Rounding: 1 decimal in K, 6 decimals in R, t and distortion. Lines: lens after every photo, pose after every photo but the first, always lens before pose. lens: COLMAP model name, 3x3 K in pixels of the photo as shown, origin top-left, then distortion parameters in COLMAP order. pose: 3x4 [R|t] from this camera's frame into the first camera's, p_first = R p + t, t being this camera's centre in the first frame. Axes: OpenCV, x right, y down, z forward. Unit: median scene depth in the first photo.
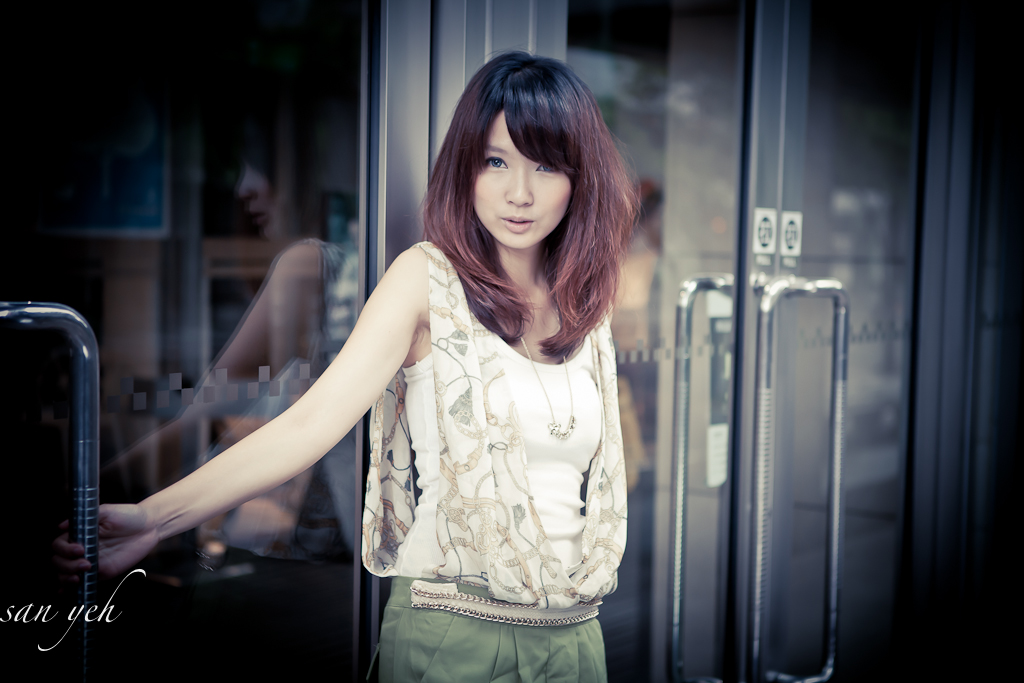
lens RADIAL K [[1769.7, 0, 512.7], [0, 1769.7, 342.6], [0, 0, 1]] dist [0.005622, 0.000000]
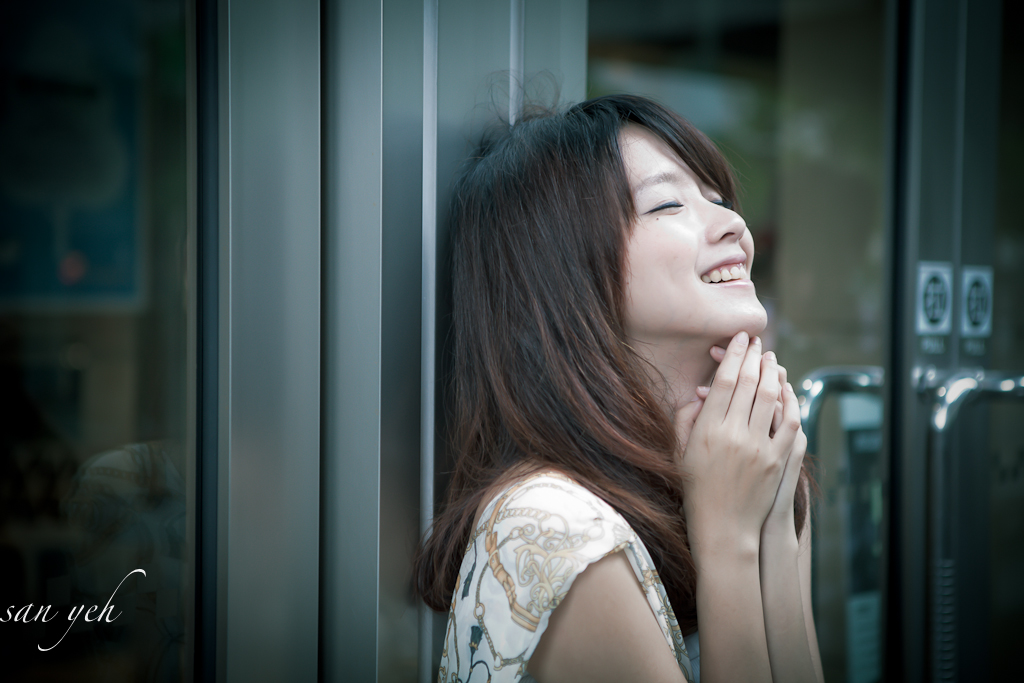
lens RADIAL K [[2041.9, 0, 510.3], [0, 2041.9, 340.1], [0, 0, 1]] dist [0.210985, 0.000000]
pose [[0.998454, -0.013882, -0.053826, 0.031973], [0.011555, 0.998994, -0.043319, -0.018408], [0.054373, 0.042630, 0.997610, 0.265763]]
